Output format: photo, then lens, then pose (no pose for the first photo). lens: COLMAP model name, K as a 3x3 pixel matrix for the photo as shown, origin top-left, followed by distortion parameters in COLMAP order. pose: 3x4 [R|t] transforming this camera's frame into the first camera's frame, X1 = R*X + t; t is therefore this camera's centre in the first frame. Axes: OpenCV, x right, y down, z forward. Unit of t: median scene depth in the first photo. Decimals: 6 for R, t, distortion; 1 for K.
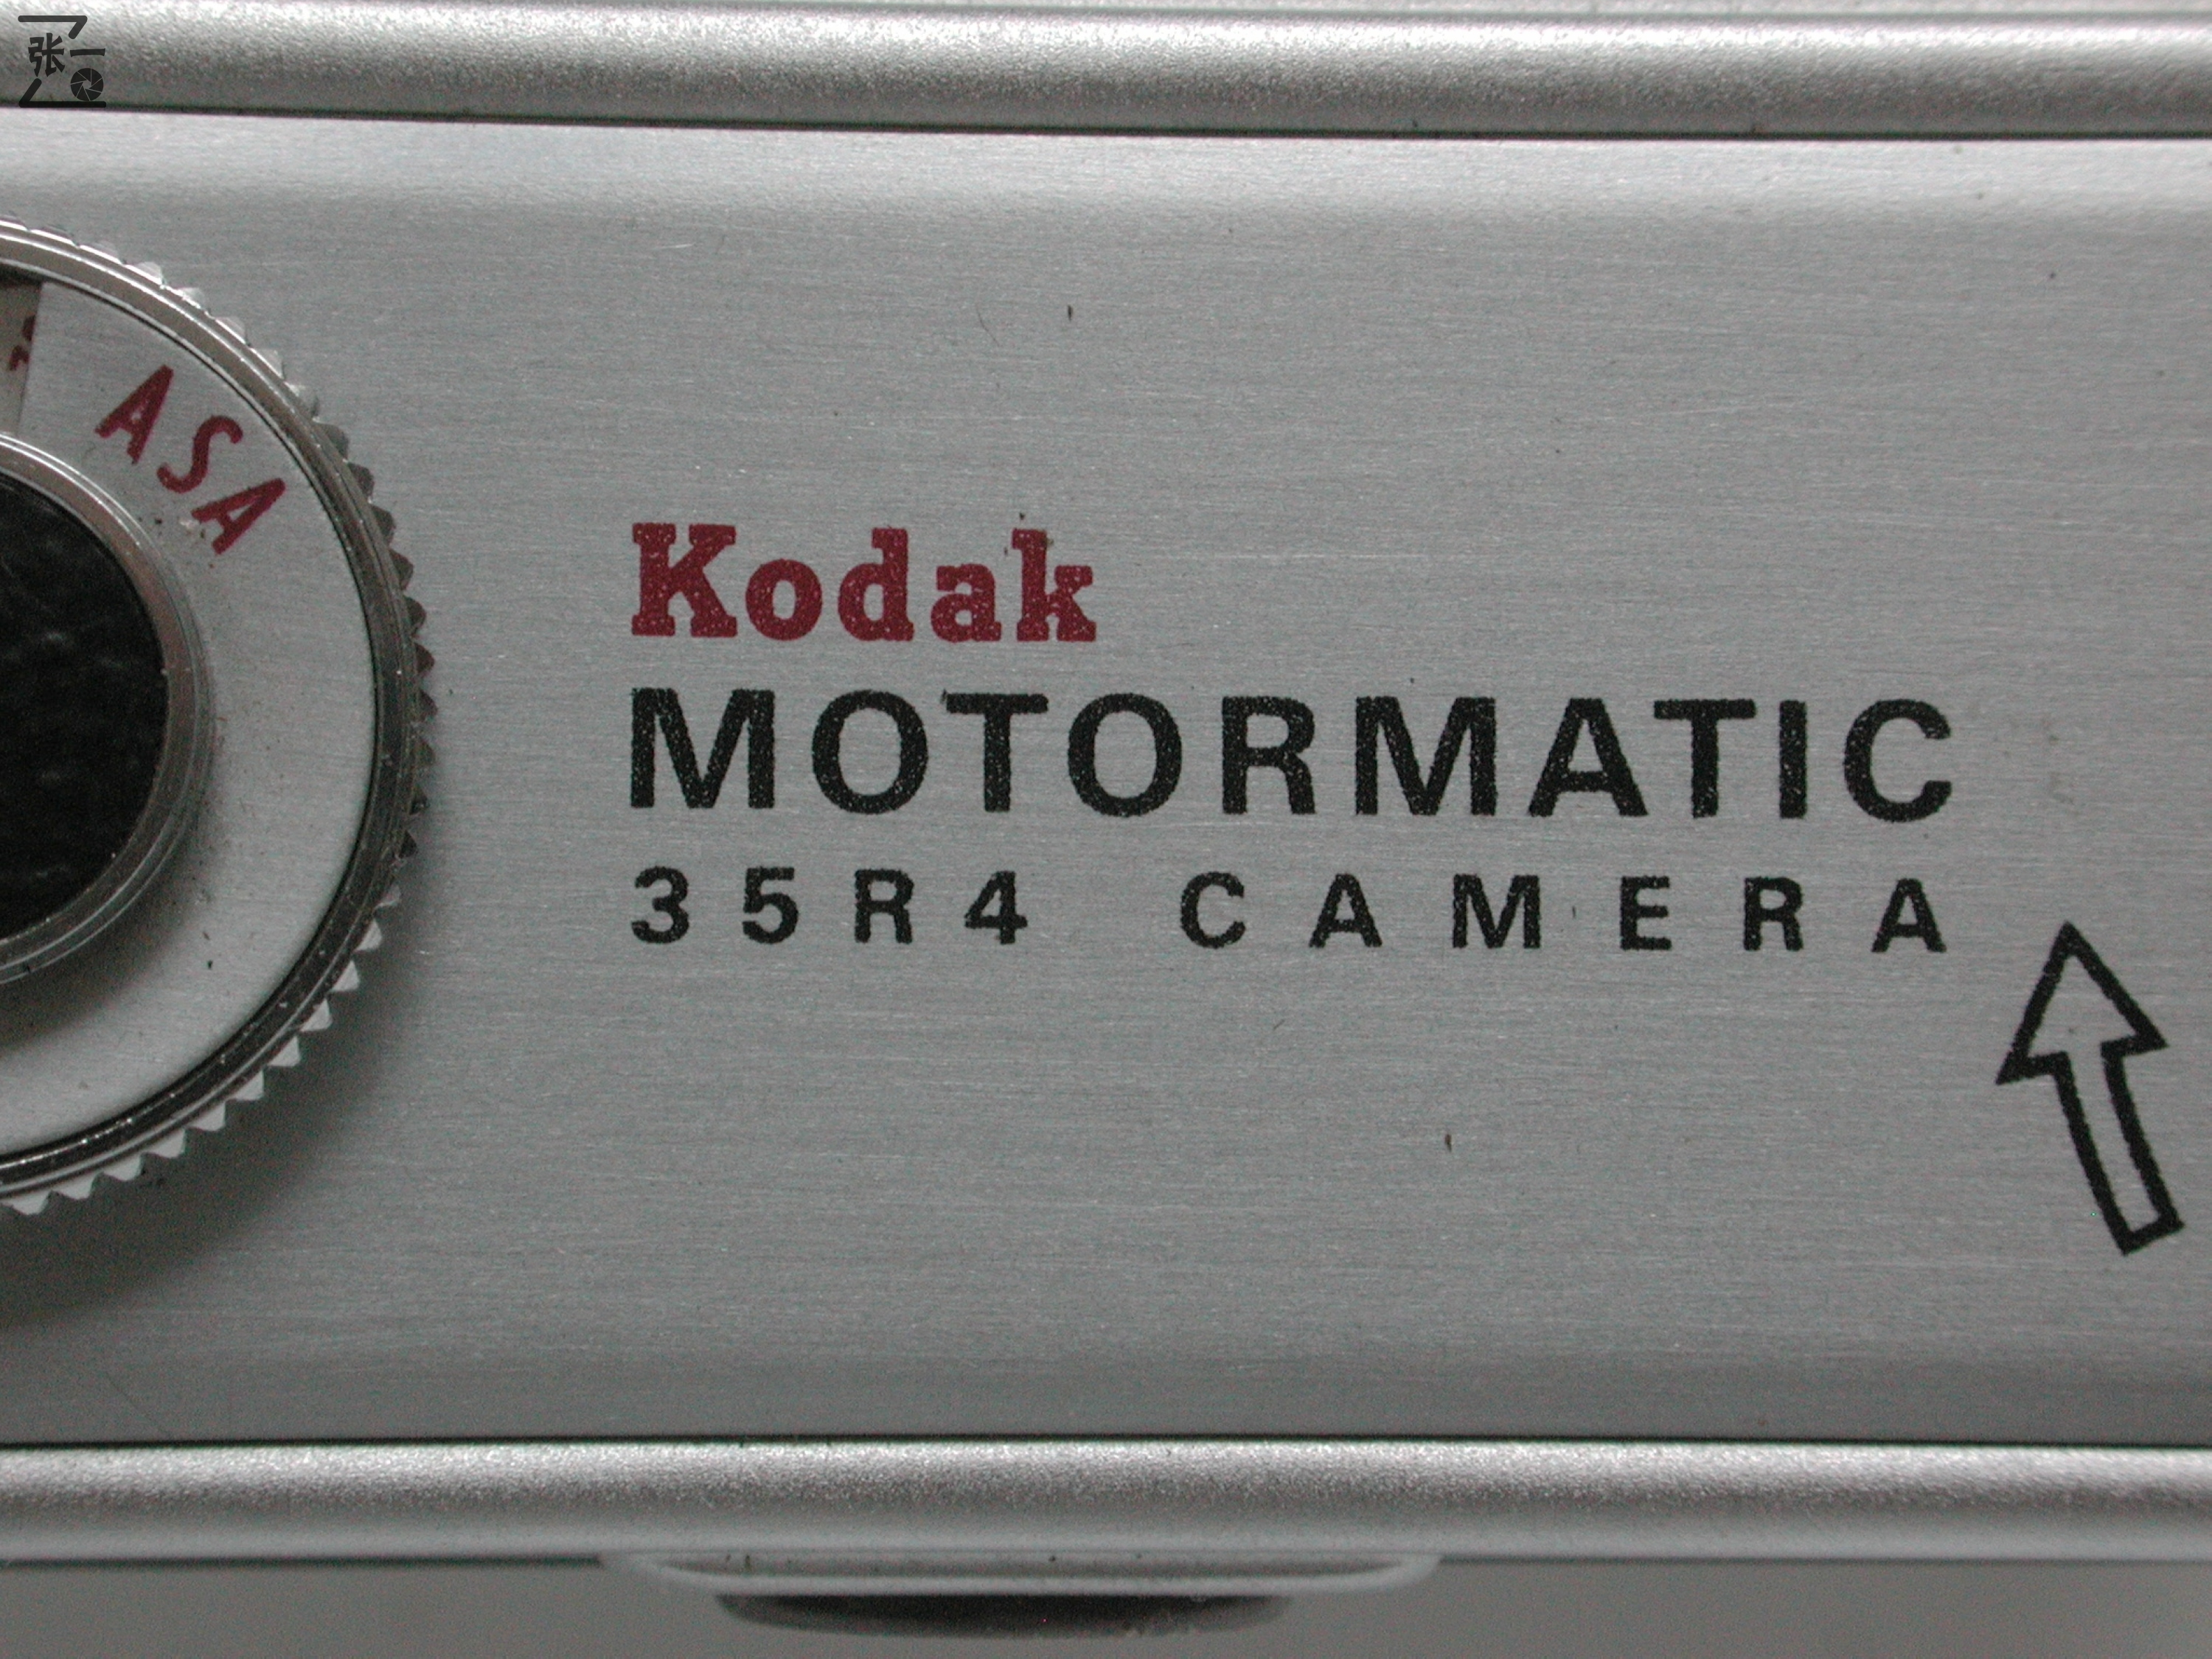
lens RADIAL K [[7089.8, 0, 1106.0], [0, 7089.8, 829.5], [0, 0, 1]] dist [0.118702, 0.230812]
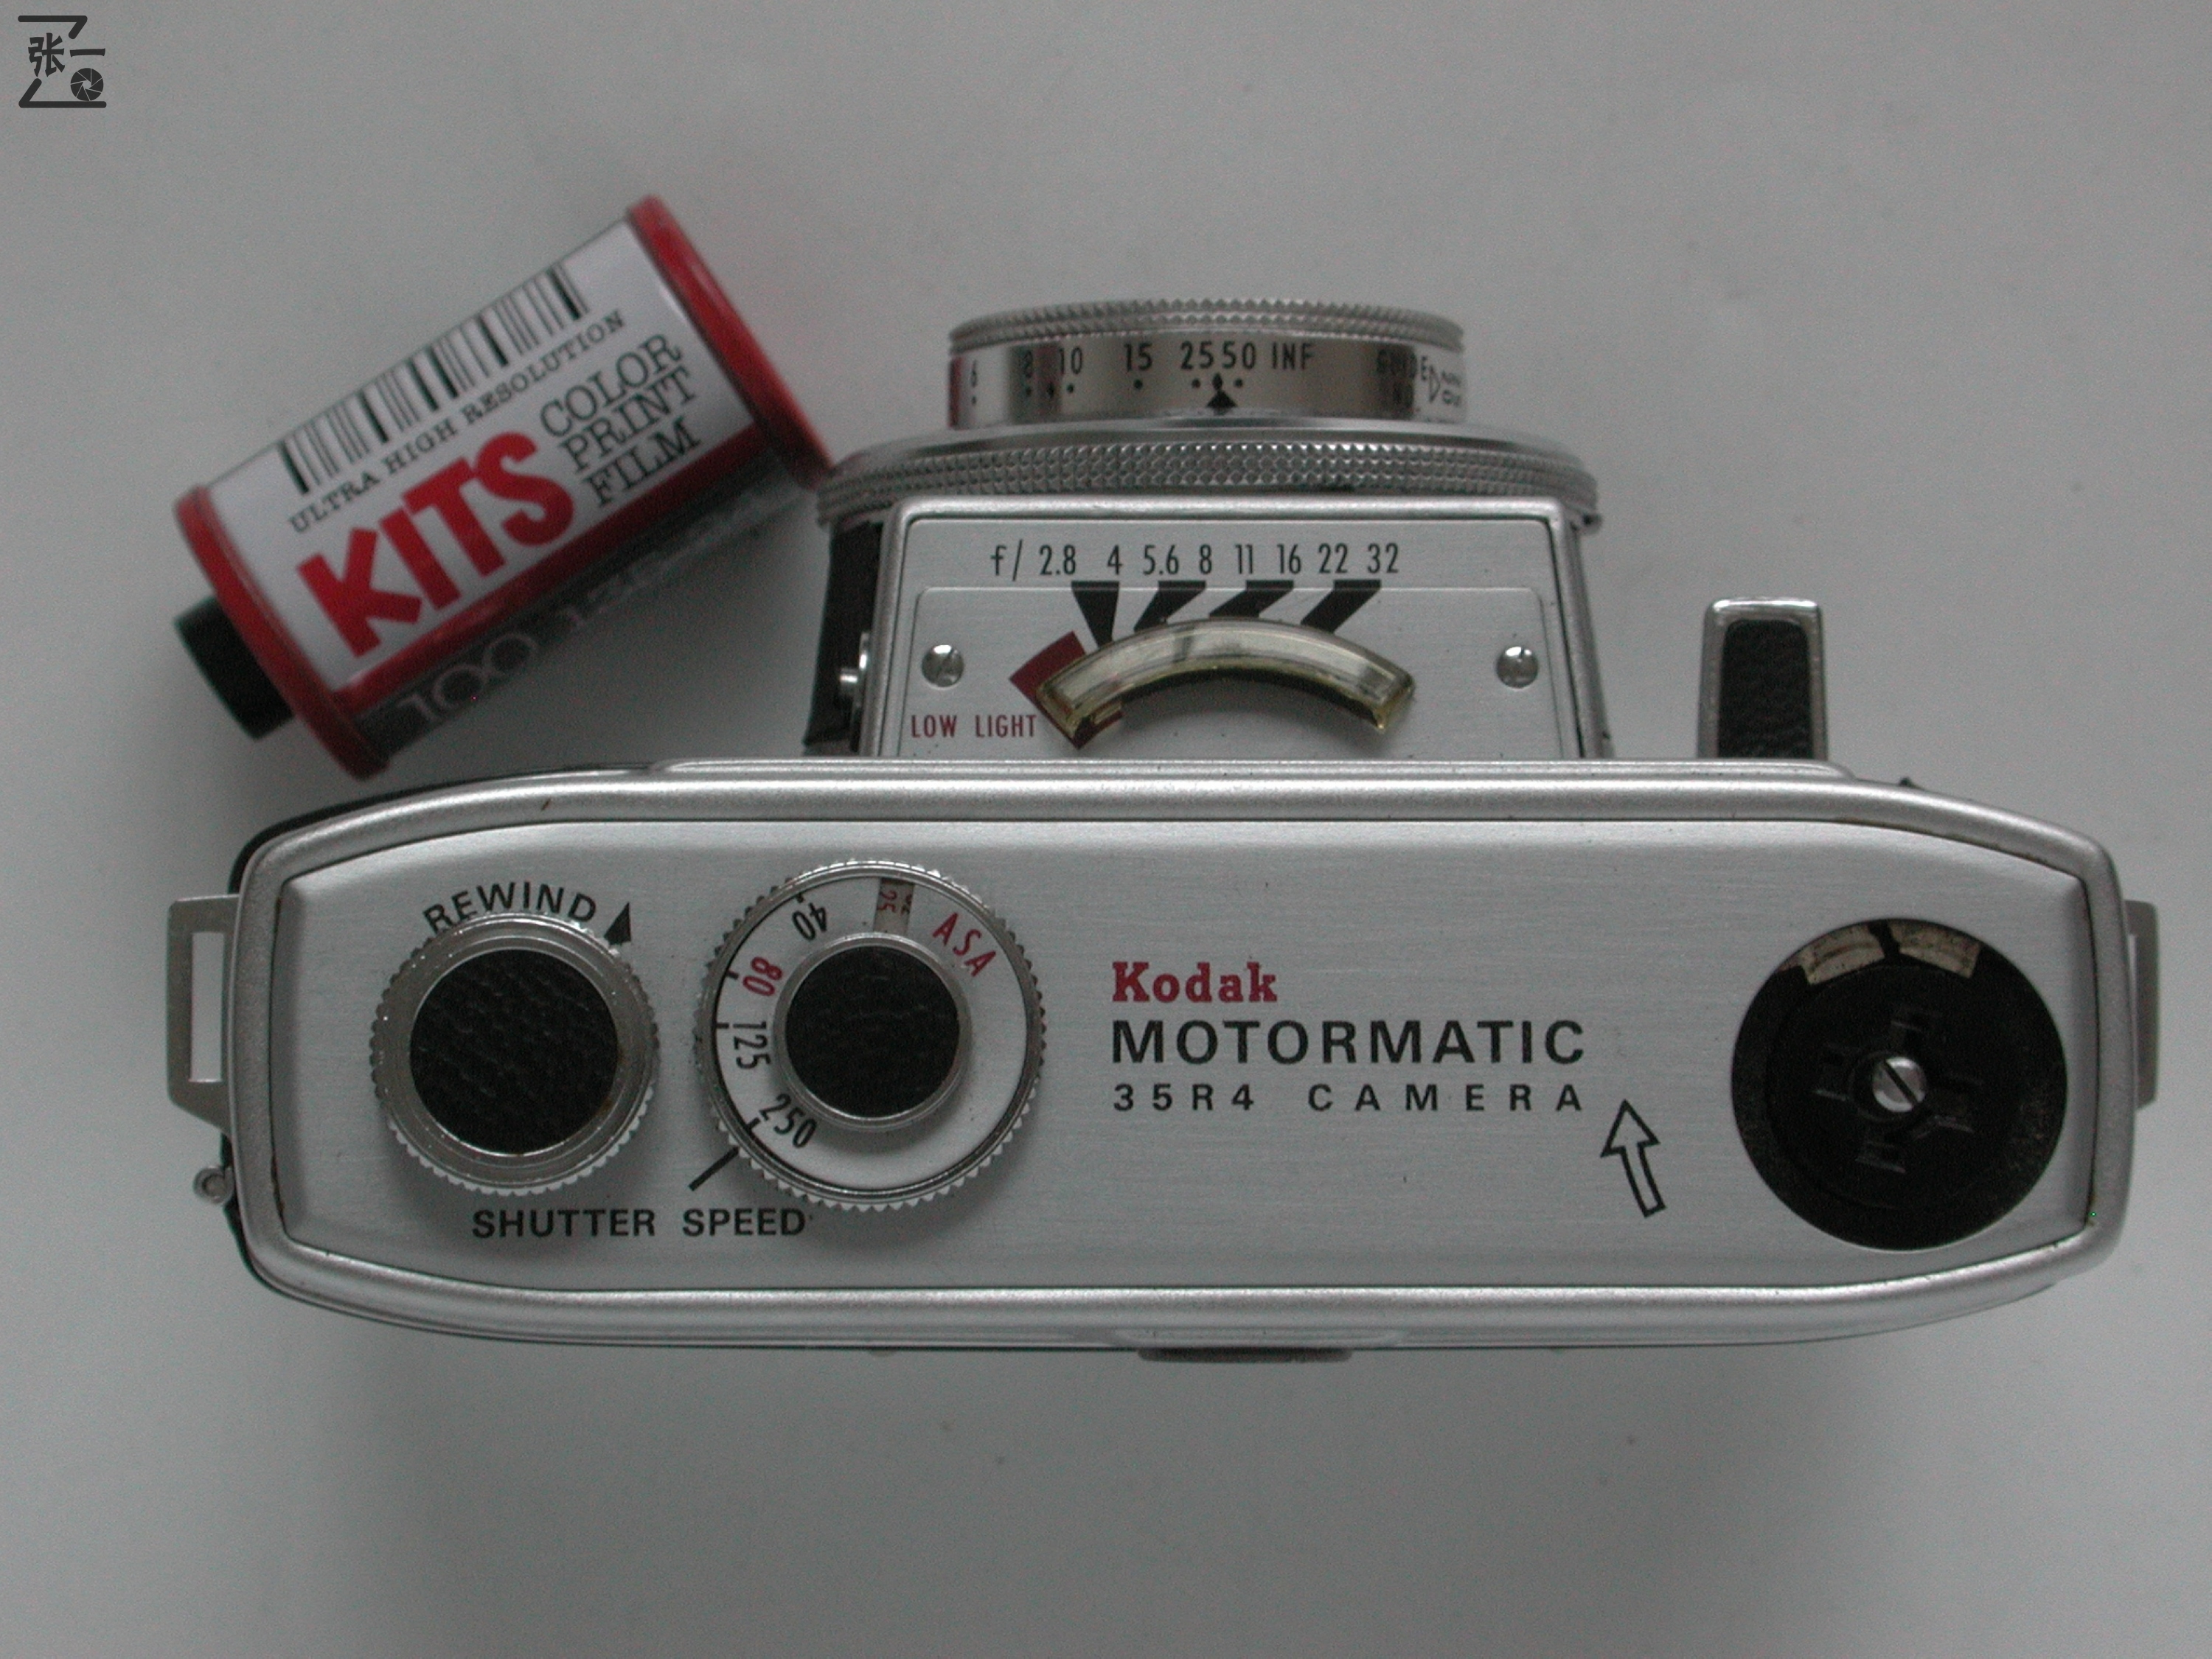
lens RADIAL K [[6802.1, 0, 1106.0], [0, 6802.1, 829.5], [0, 0, 1]] dist [0.094158, 0.341252]
pose [[0.999754, -0.008660, -0.020395, -0.013654], [0.008132, 0.999632, -0.025867, -0.025649], [0.020612, 0.025694, 0.999457, -1.692641]]
